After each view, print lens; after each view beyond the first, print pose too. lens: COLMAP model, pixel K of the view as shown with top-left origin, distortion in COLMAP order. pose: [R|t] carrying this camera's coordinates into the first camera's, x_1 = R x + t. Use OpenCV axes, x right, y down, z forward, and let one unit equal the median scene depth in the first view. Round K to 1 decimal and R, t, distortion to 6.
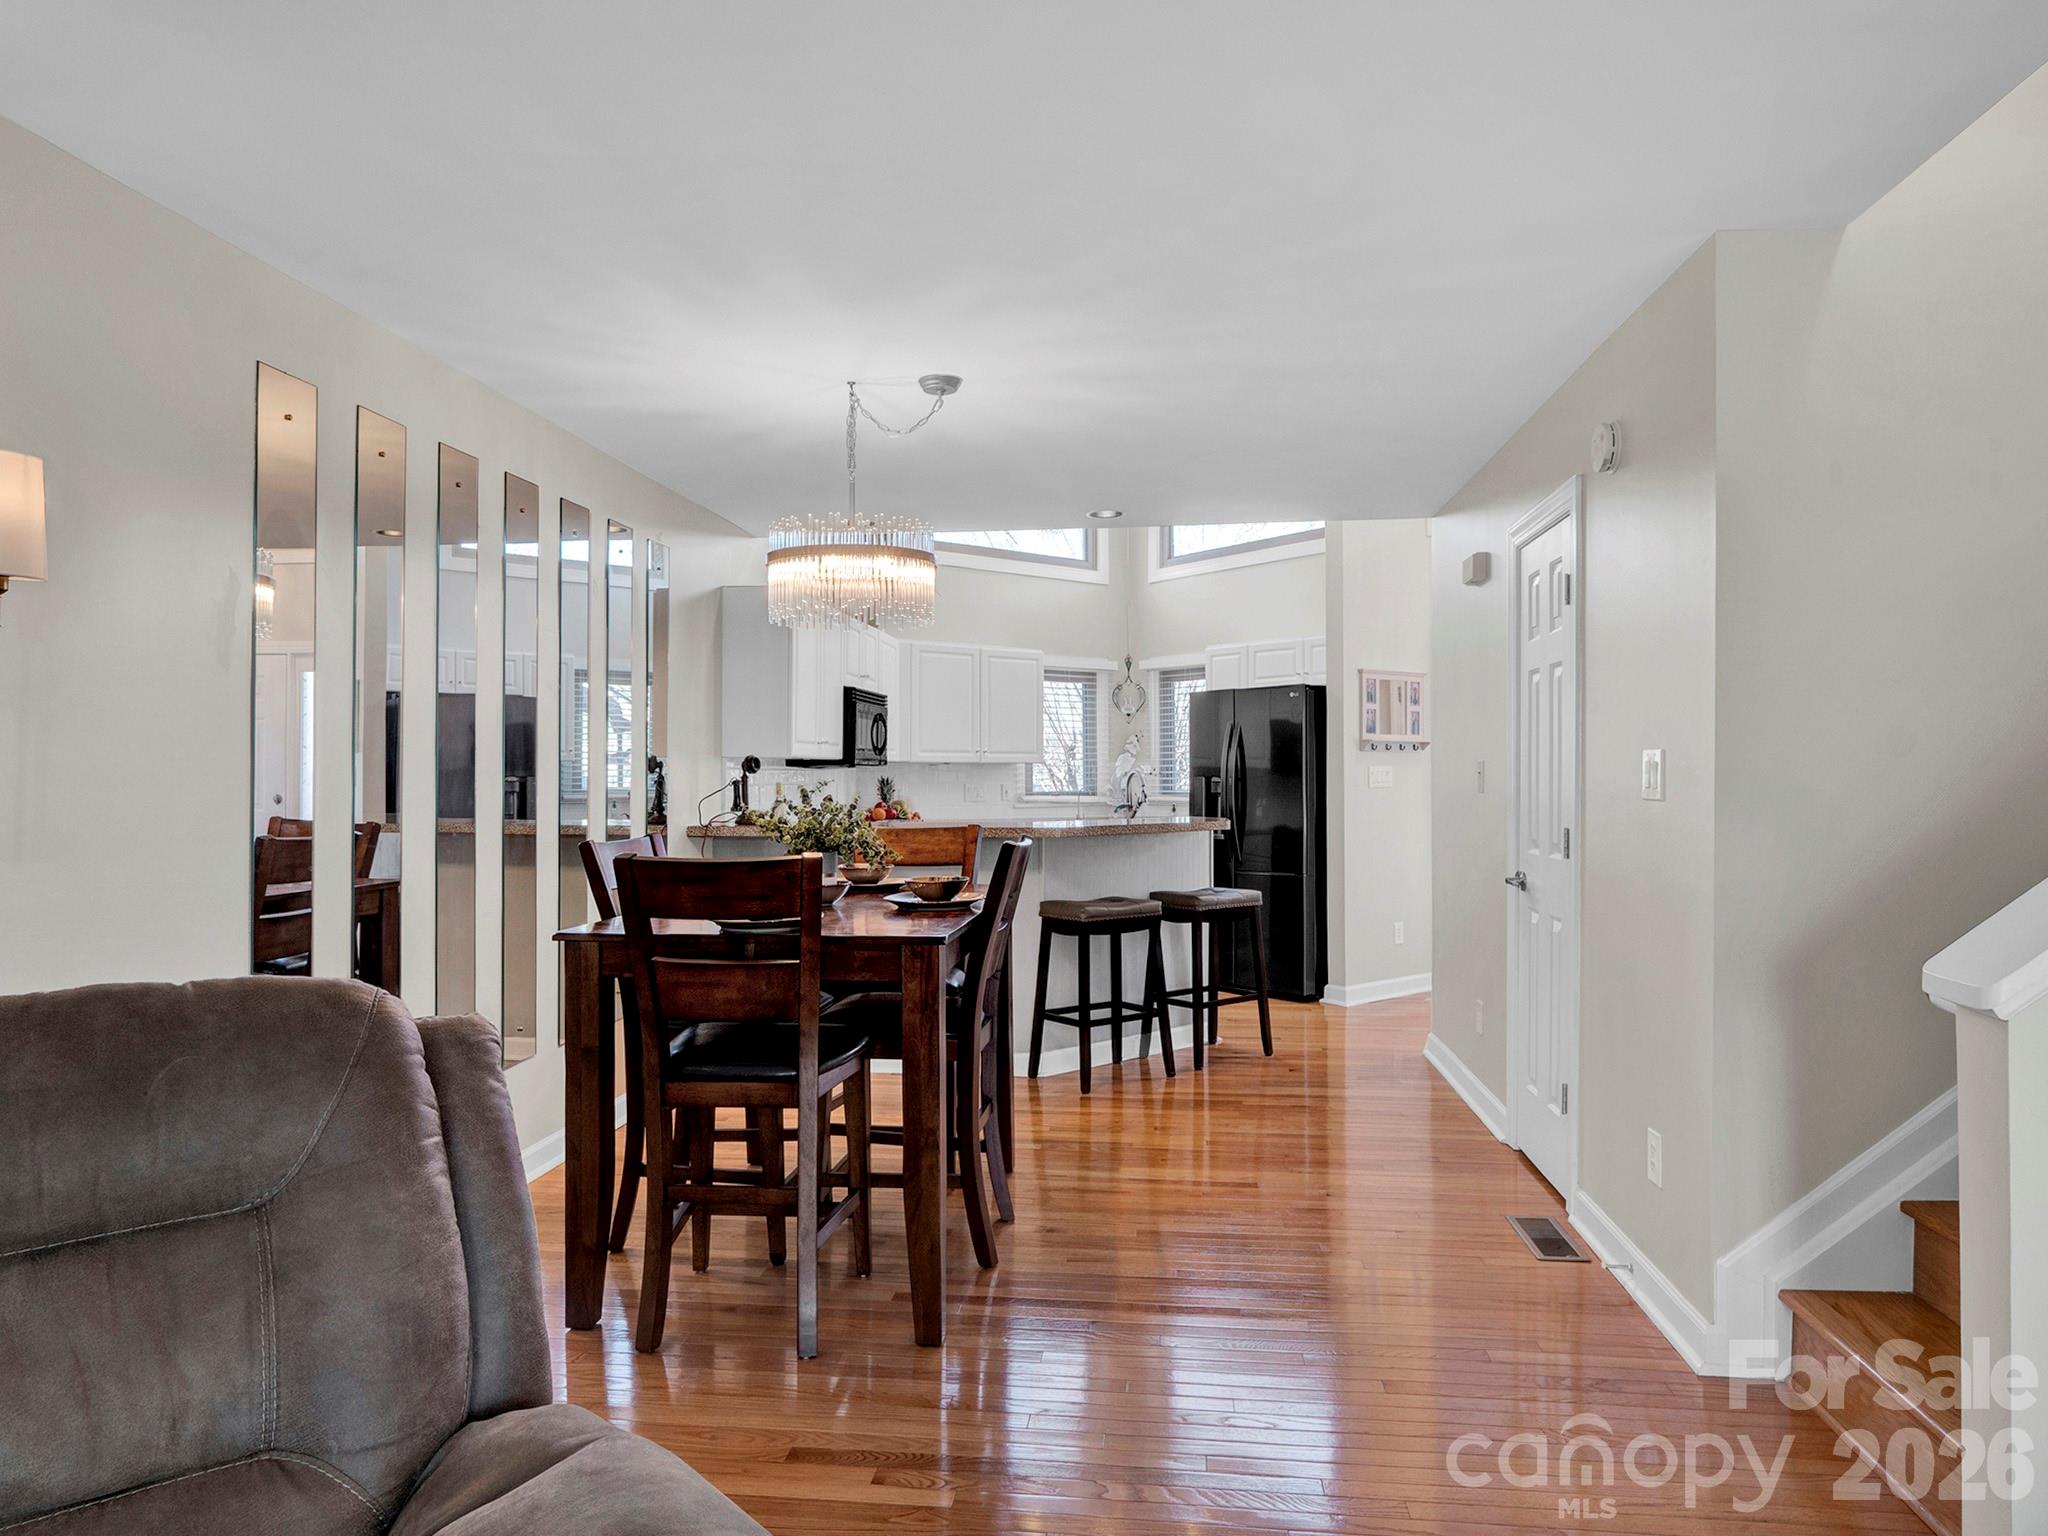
lens RADIAL K [[1281.1, 0, 1024.0], [0, 1281.1, 768.0], [0, 0, 1]] dist [-0.018015, 0.001778]
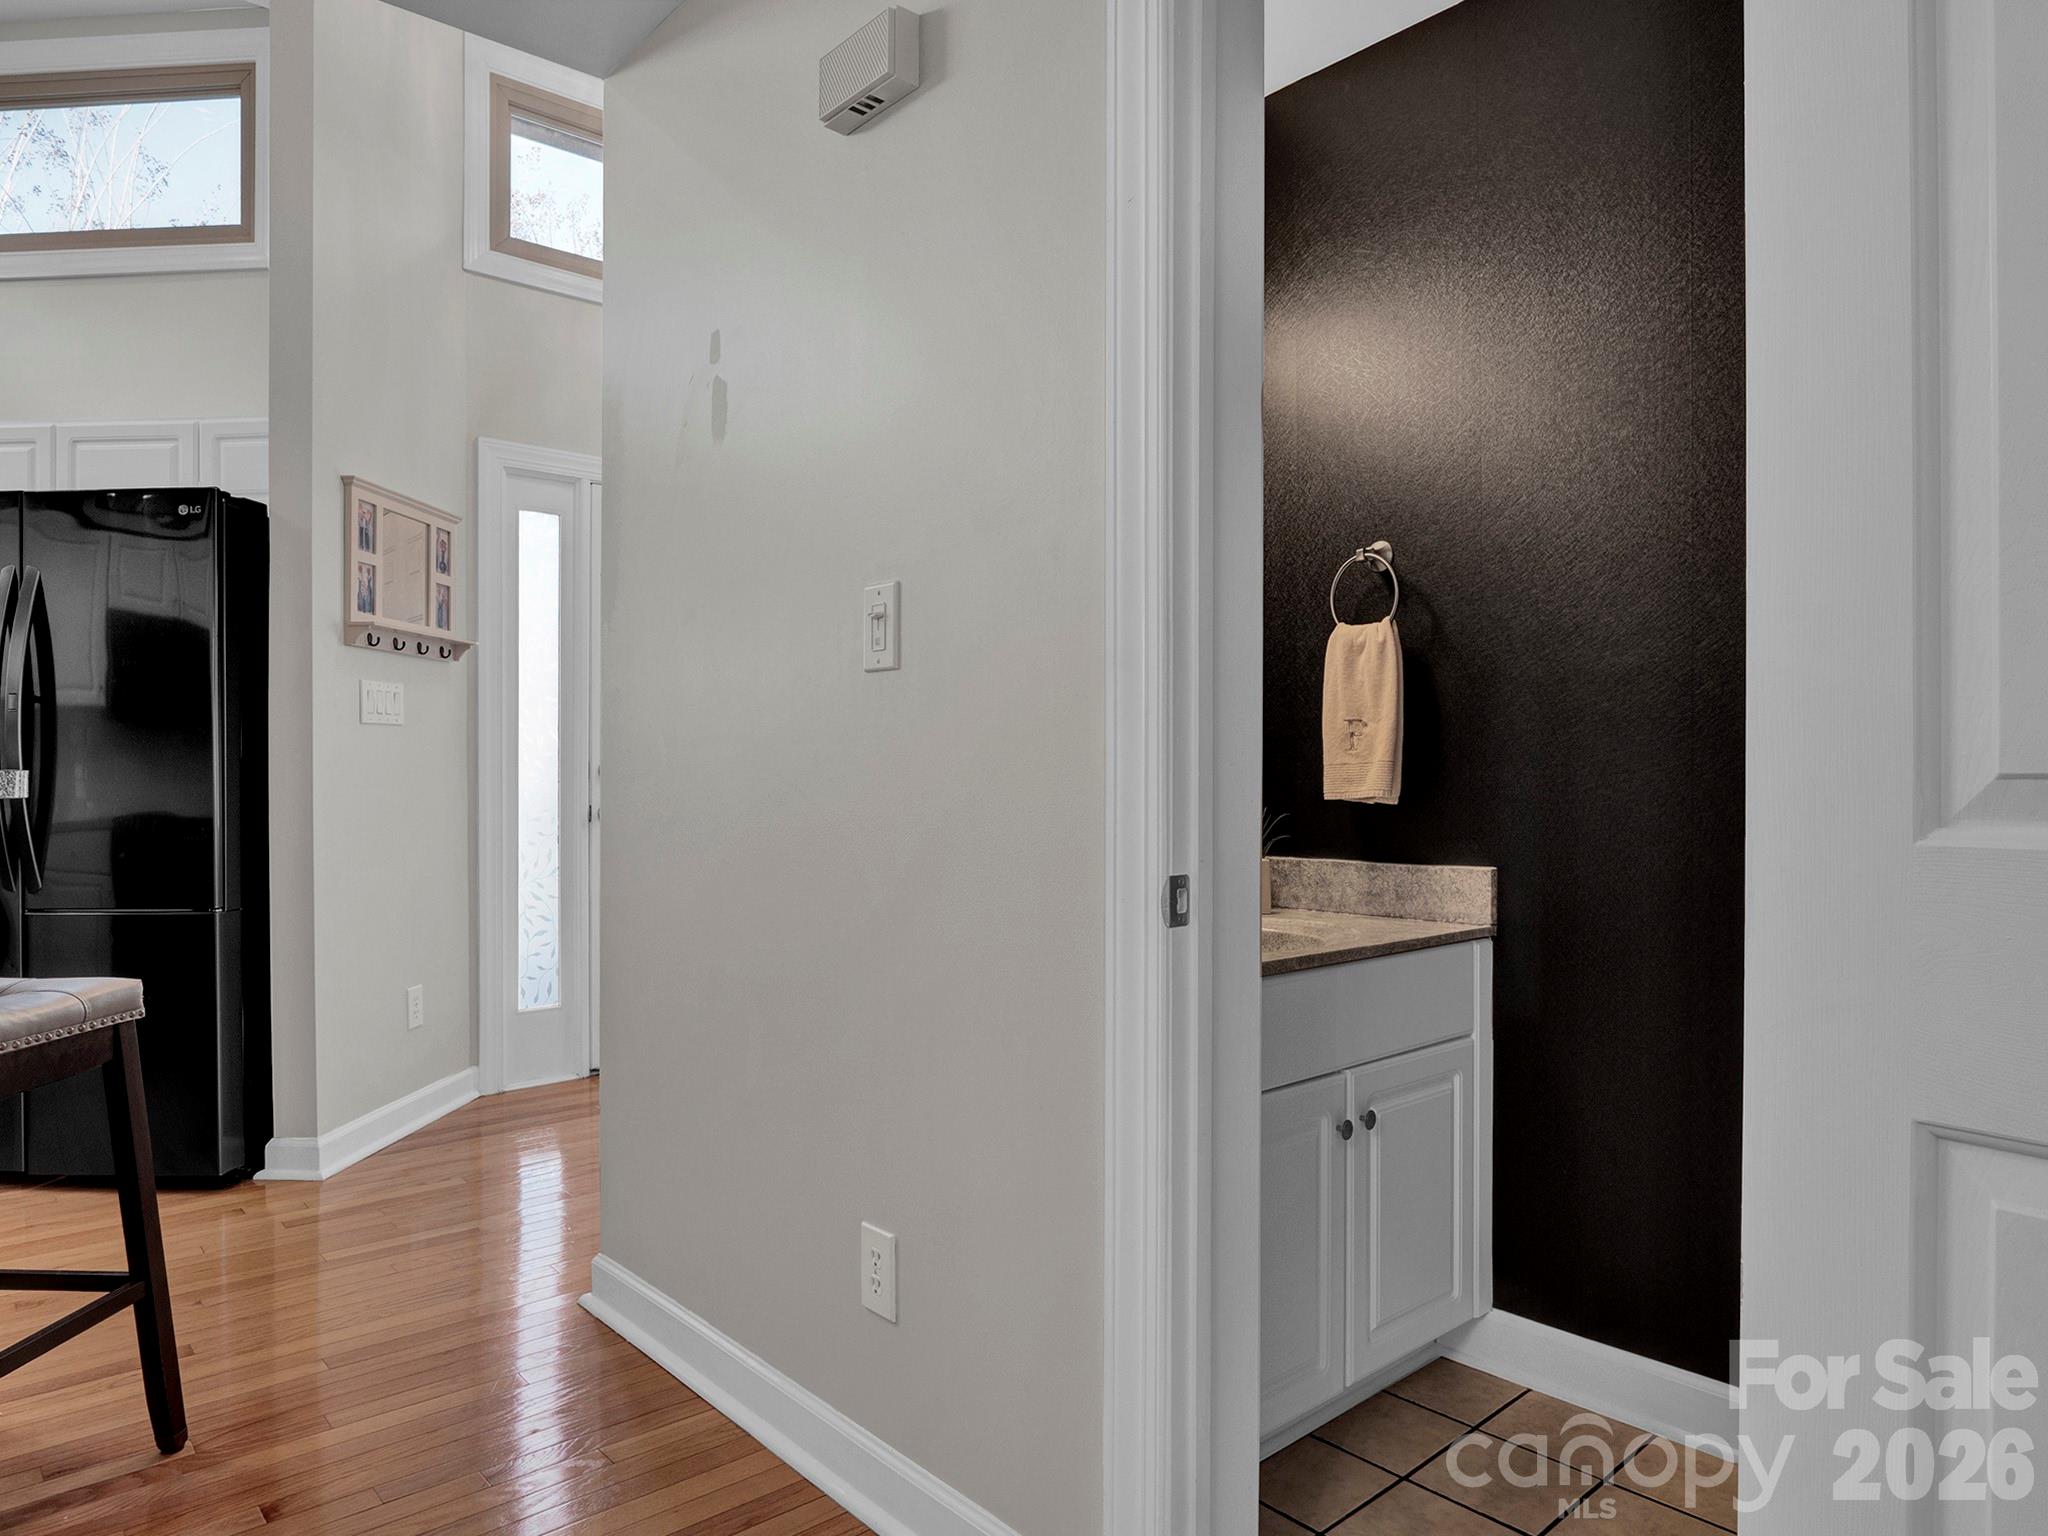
lens RADIAL K [[1260.0, 0, 1024.0], [0, 1260.0, 768.0], [0, 0, 1]] dist [-0.013184, 0.001979]
pose [[0.656638, -0.003426, 0.754198, 0.072474], [0.001490, 0.999994, 0.003245, 0.032261], [-0.754204, -0.001007, 0.656639, 0.495030]]
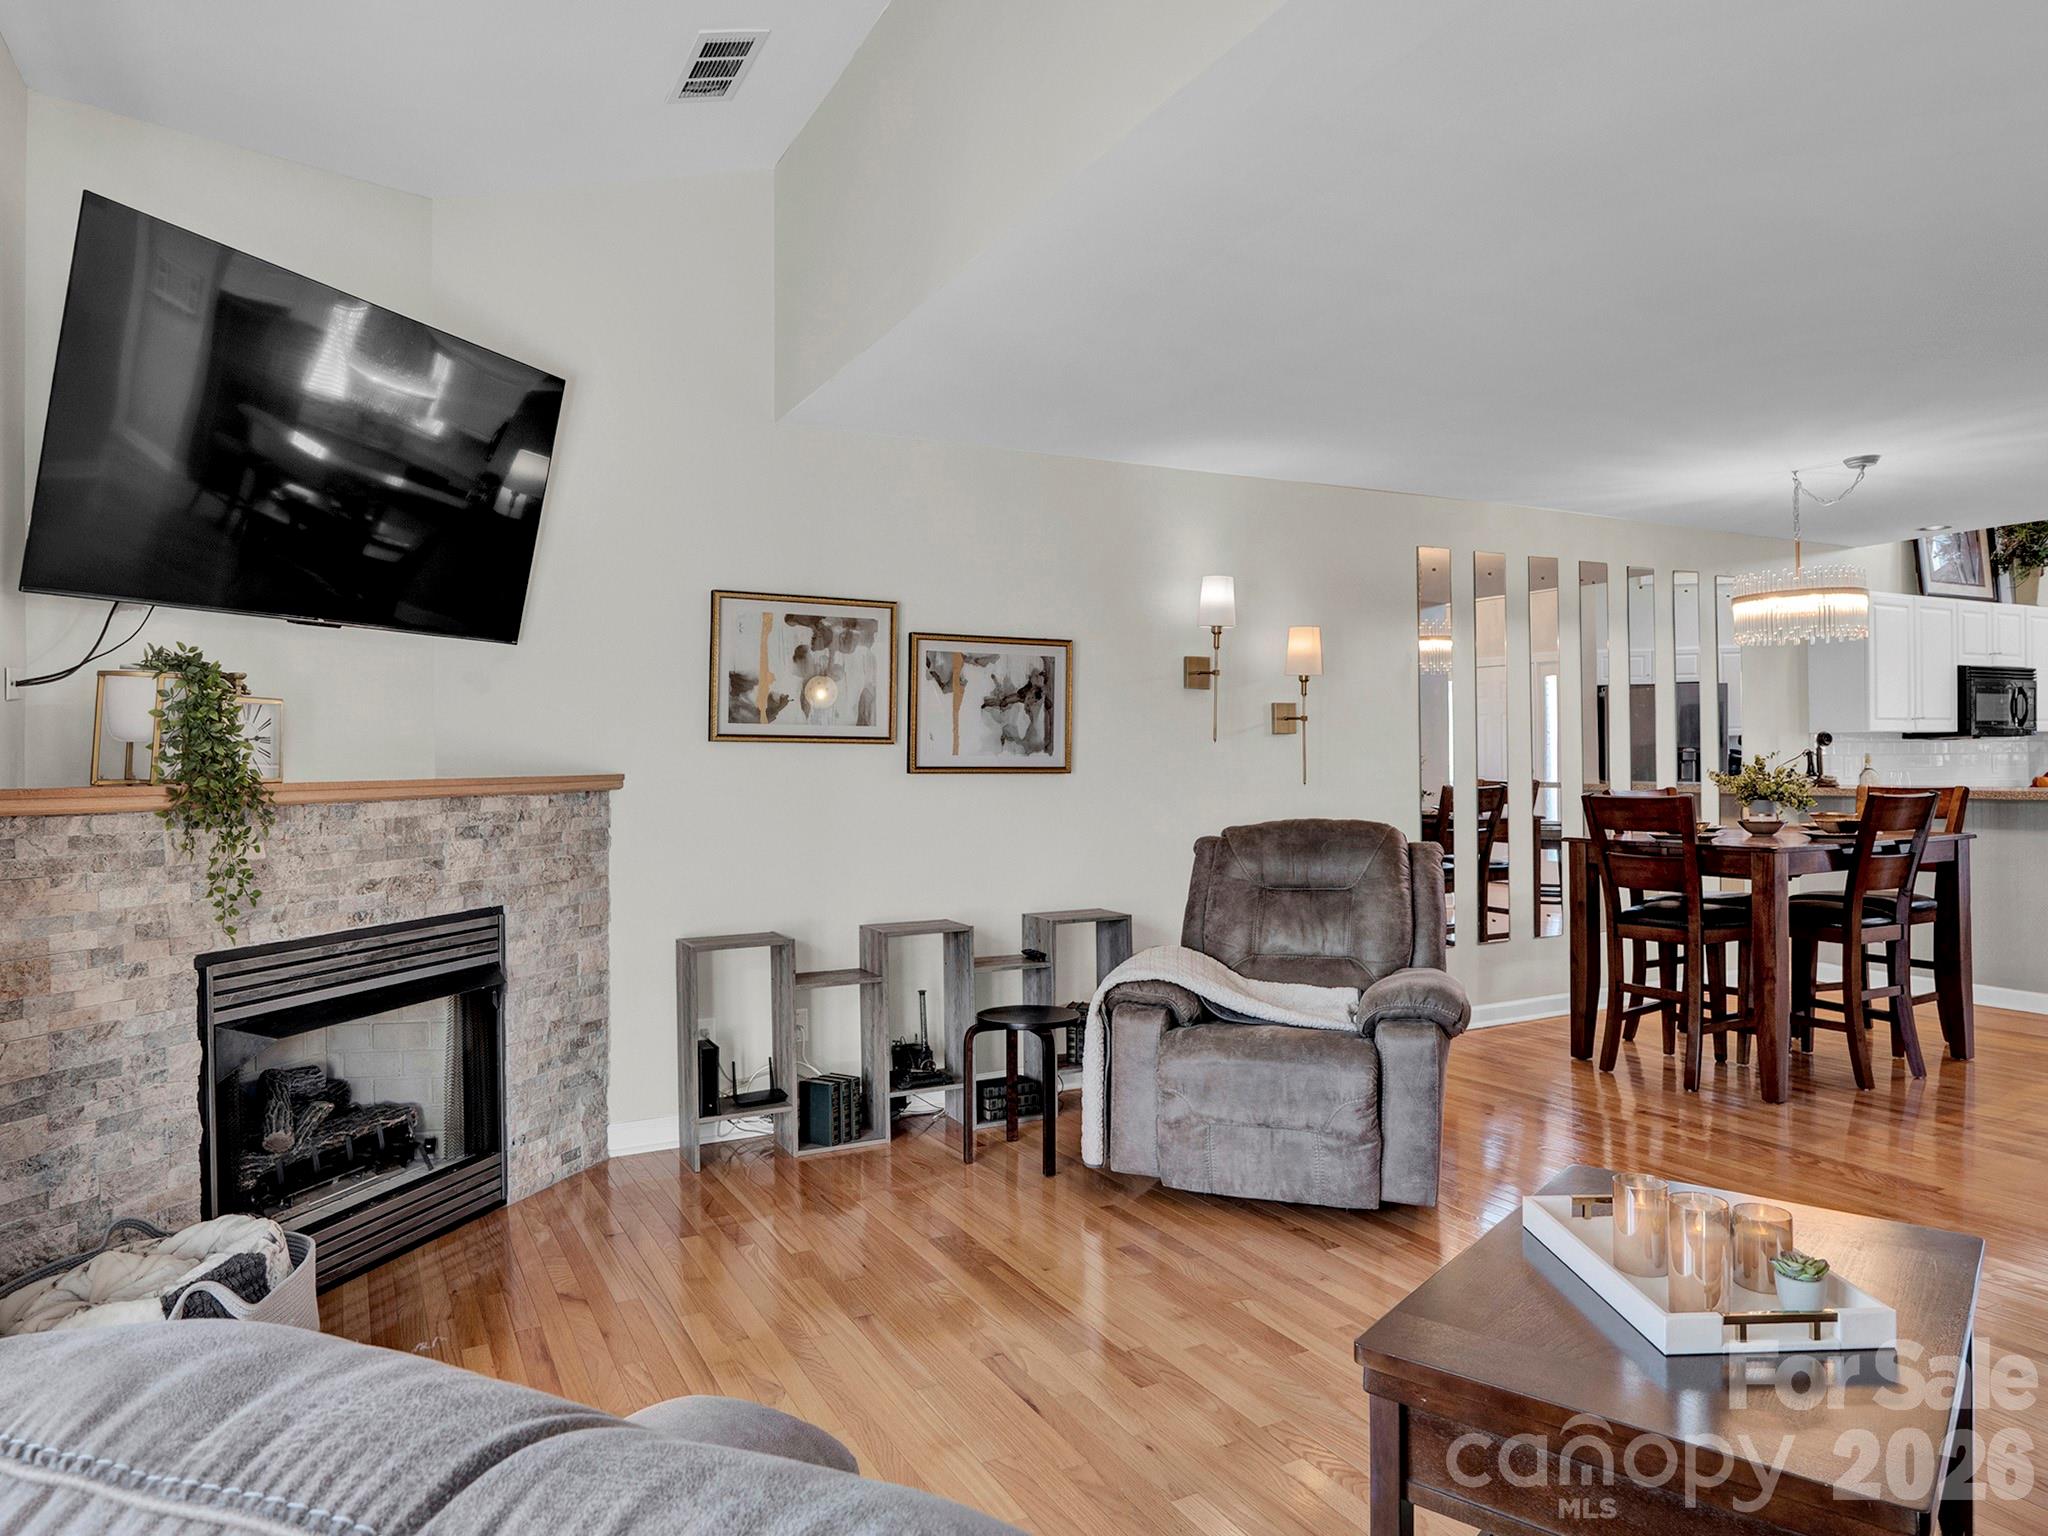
lens RADIAL K [[1296.1, 0, 1024.4], [0, 1296.1, 749.4], [0, 0, 1]] dist [-0.022286, 0.000582]
pose [[0.561304, -0.013794, -0.827495, 0.299542], [0.016920, 0.999843, -0.005189, 0.000471], [0.827437, -0.011089, 0.561449, -0.274583]]
